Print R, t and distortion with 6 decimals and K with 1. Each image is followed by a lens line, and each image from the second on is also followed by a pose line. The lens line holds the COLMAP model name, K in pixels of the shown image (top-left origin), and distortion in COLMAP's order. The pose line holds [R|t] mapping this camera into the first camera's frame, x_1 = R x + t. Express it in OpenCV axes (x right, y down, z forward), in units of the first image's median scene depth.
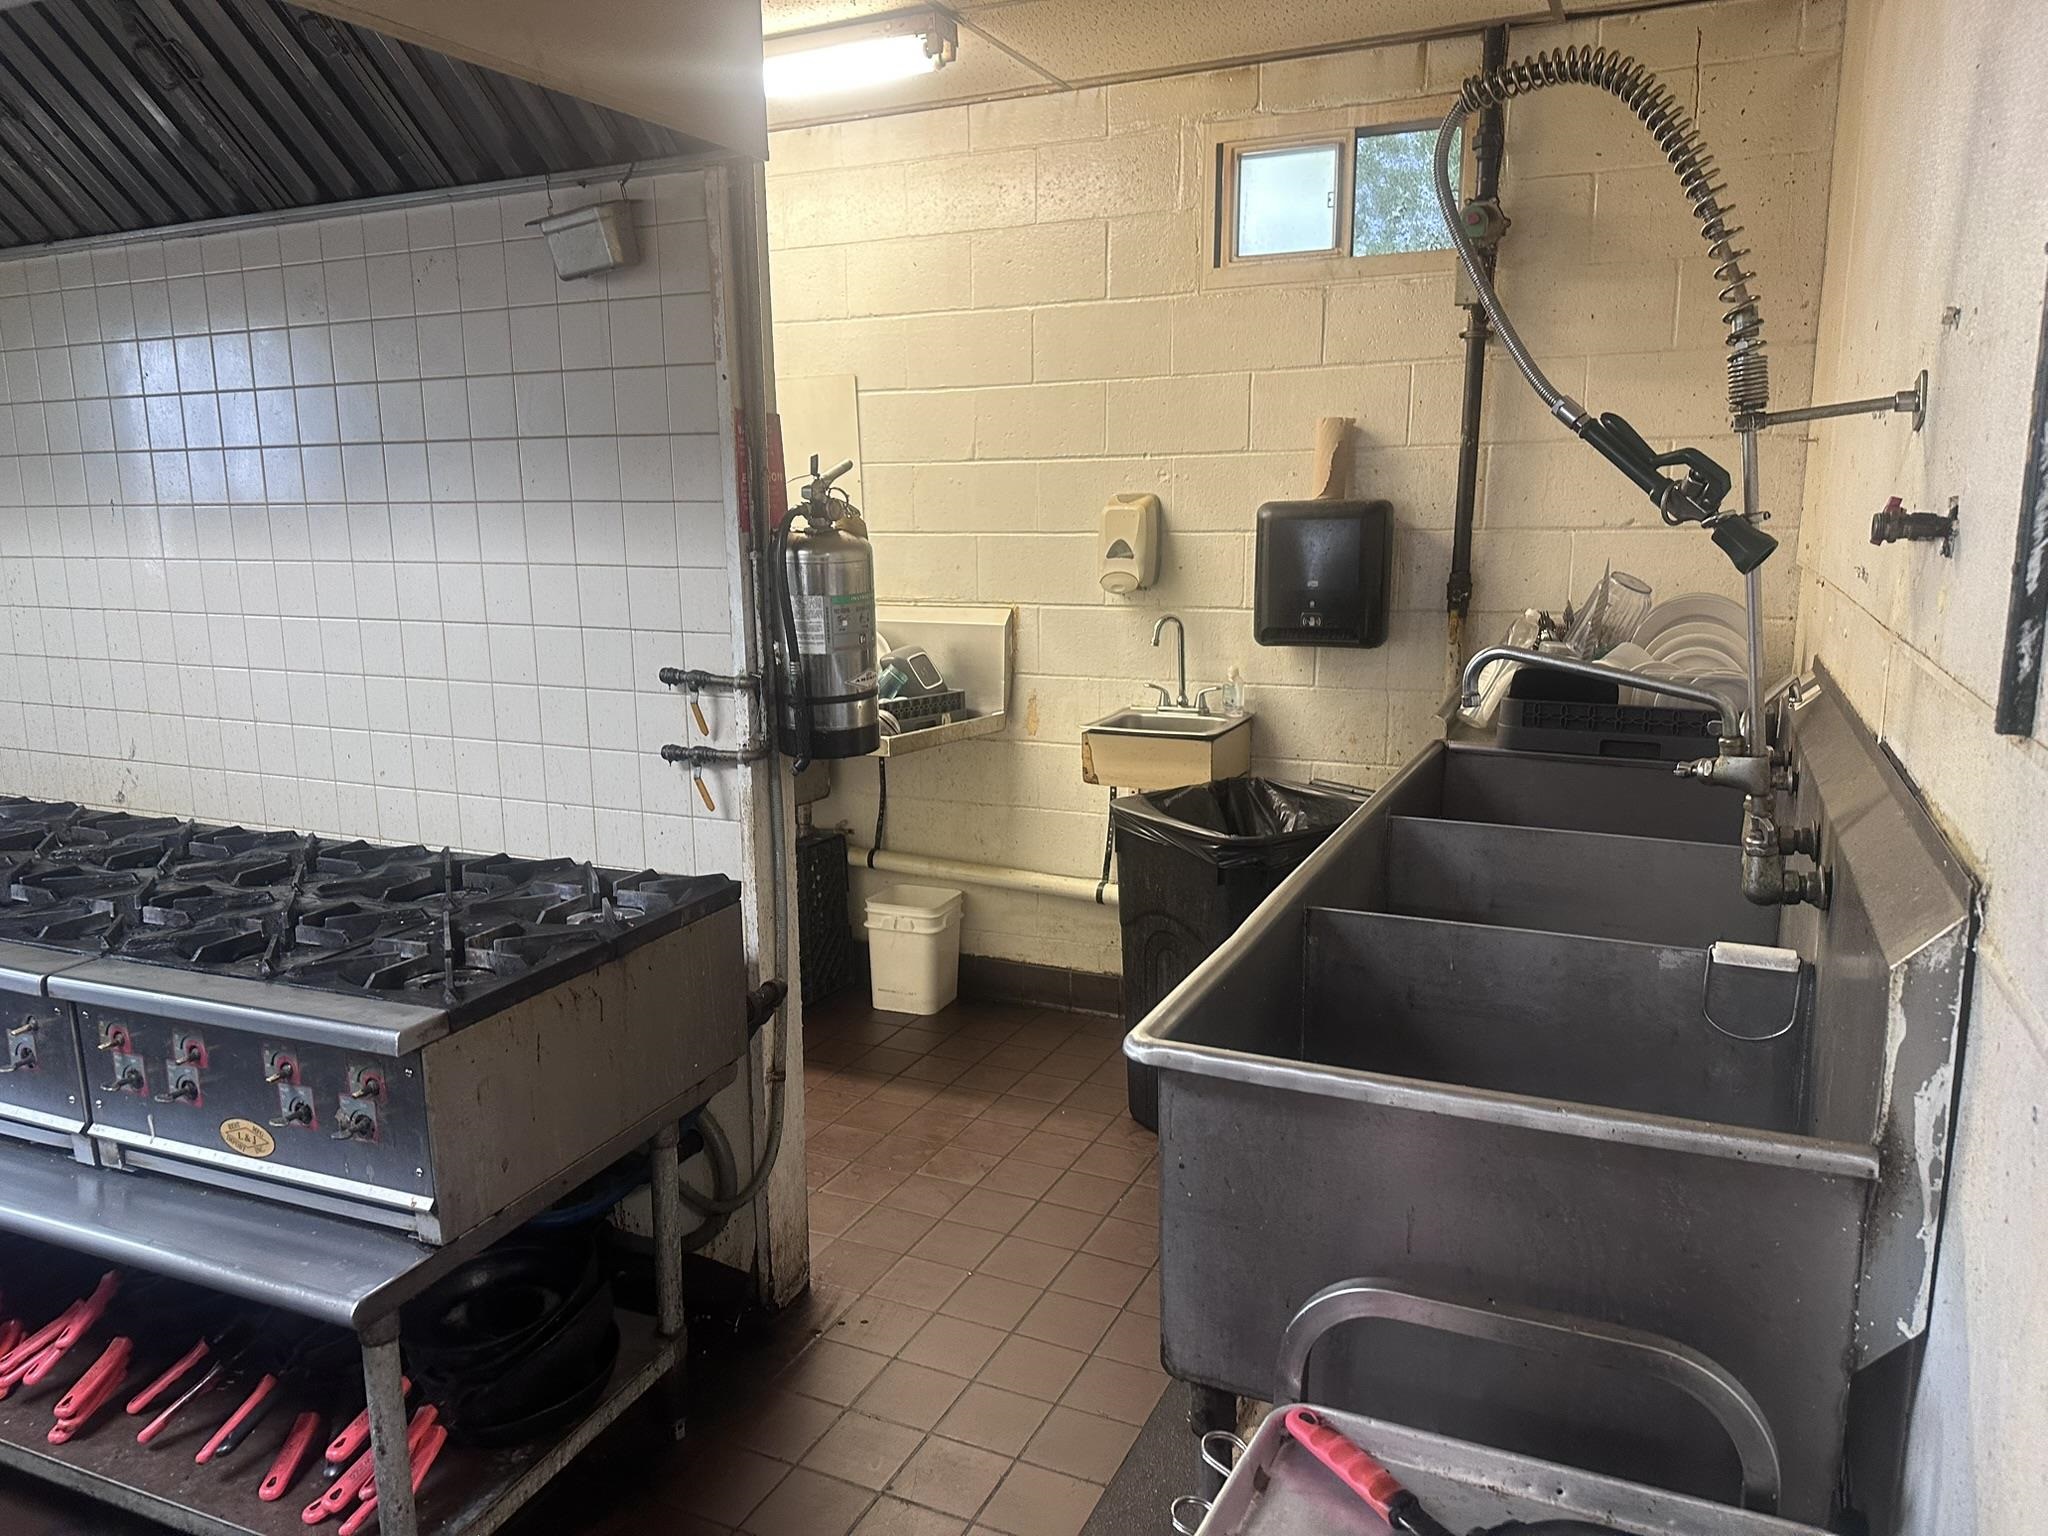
lens RADIAL K [[1434.0, 0, 1024.0], [0, 1434.0, 768.0], [0, 0, 1]] dist [0.094519, -0.110405]
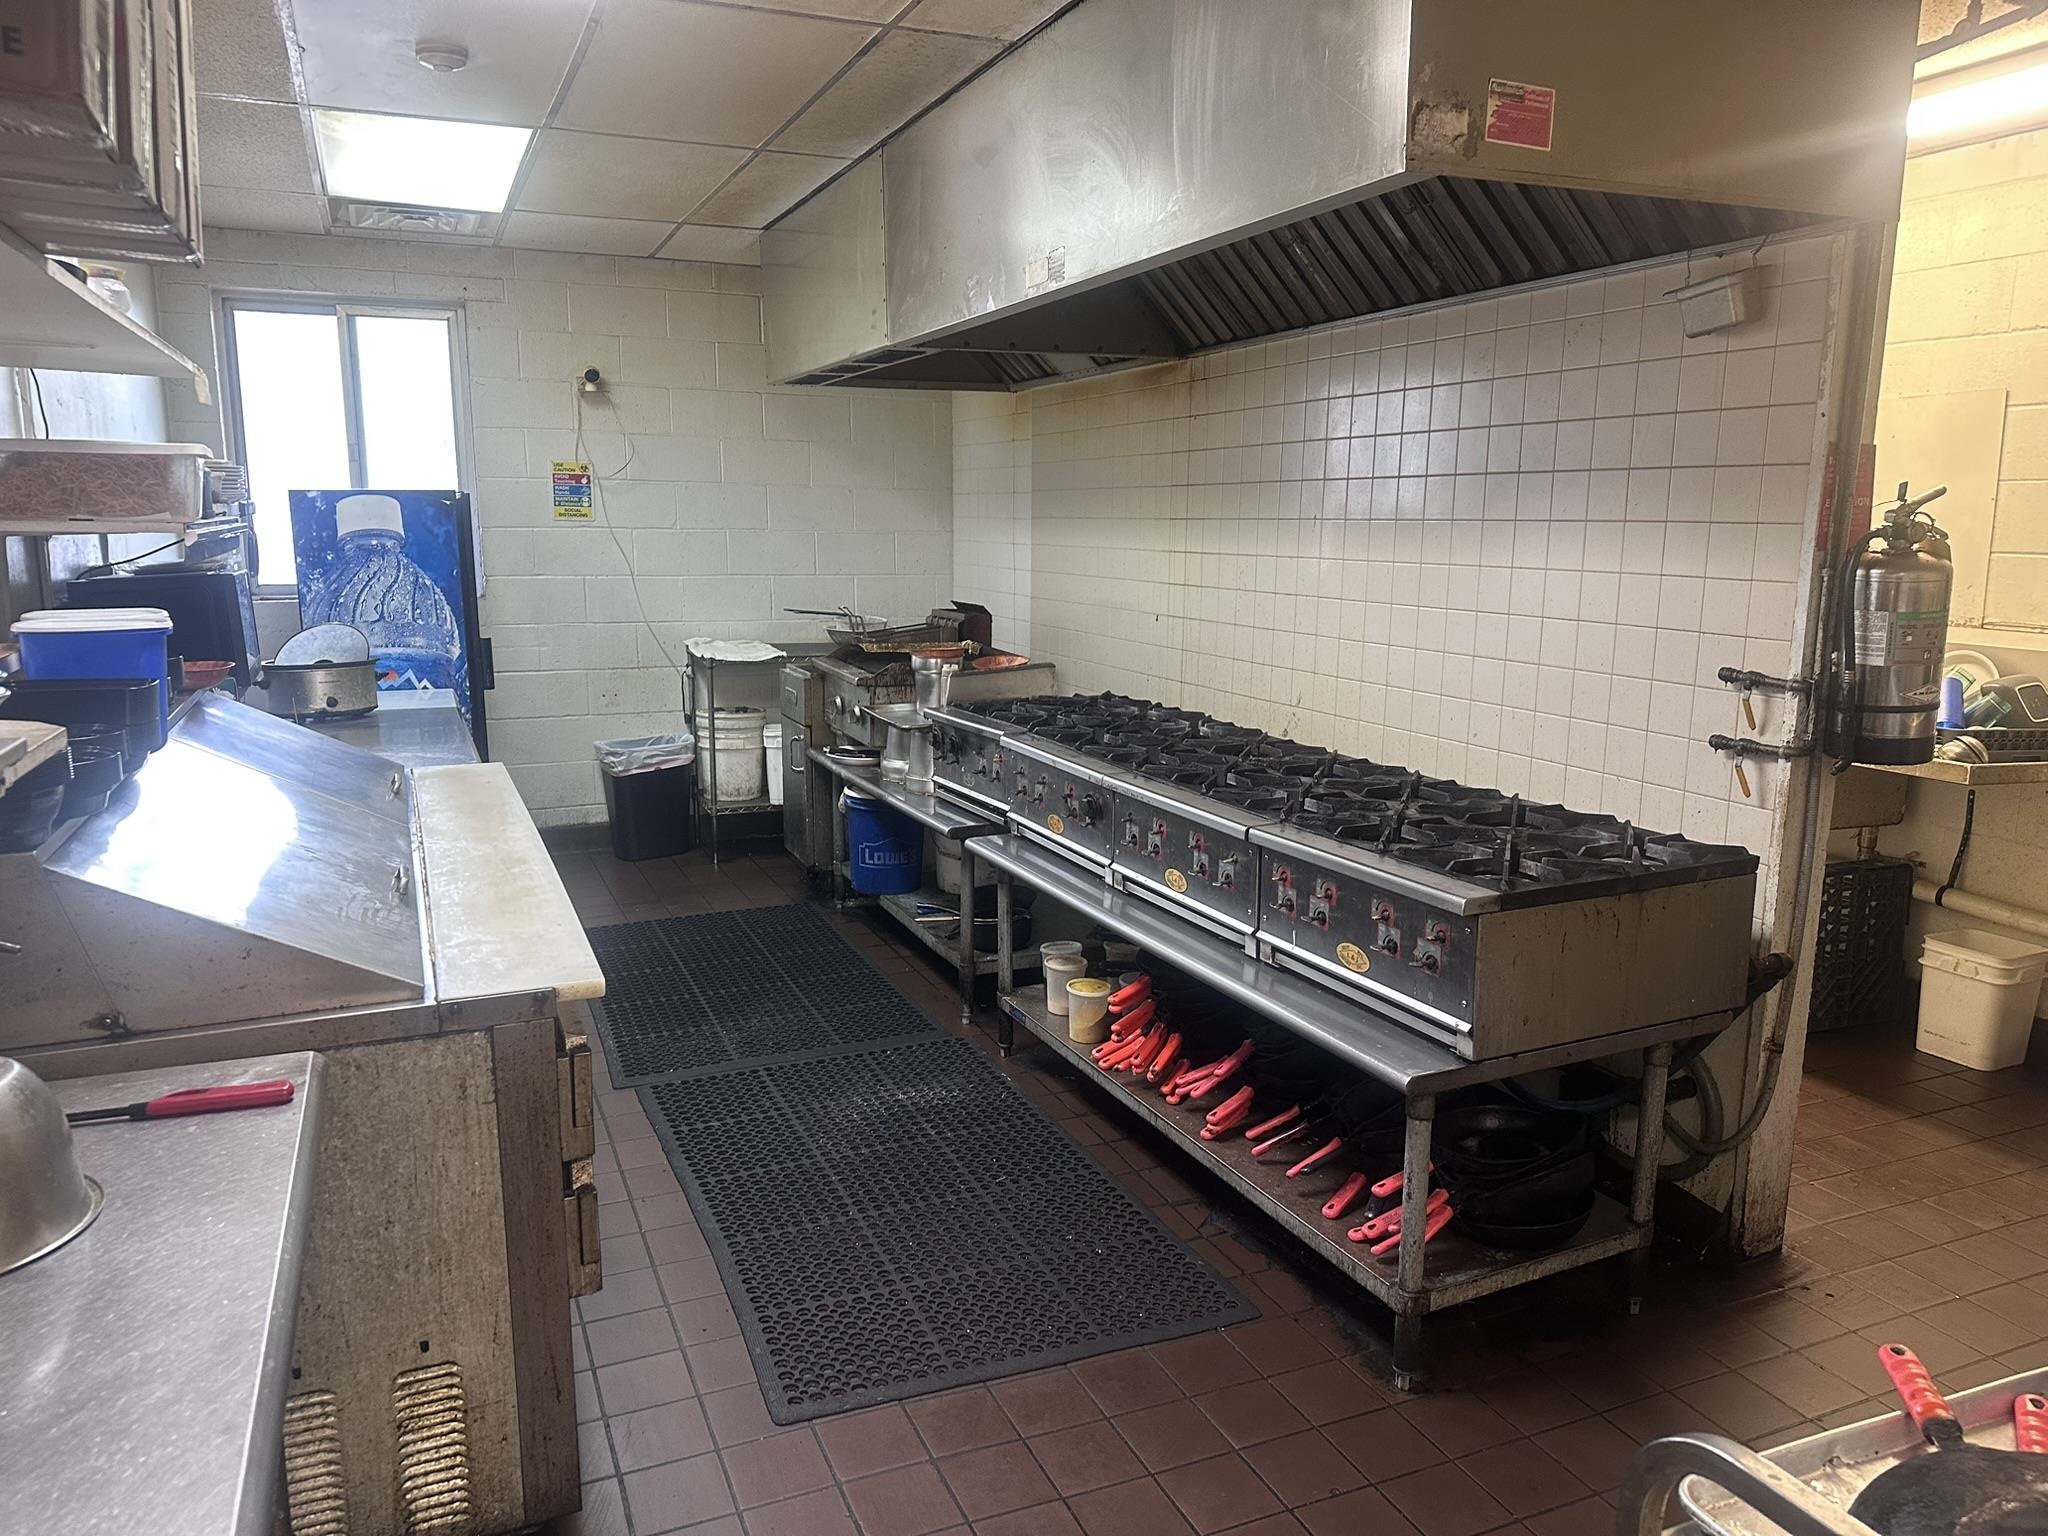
lens RADIAL K [[1434.0, 0, 1024.0], [0, 1434.0, 768.0], [0, 0, 1]] dist [0.094519, -0.110405]
pose [[0.749954, 0.136156, -0.647325, 0.097828], [-0.139706, 0.989115, 0.046190, 0.035432], [0.646568, 0.055795, 0.760813, -0.243495]]
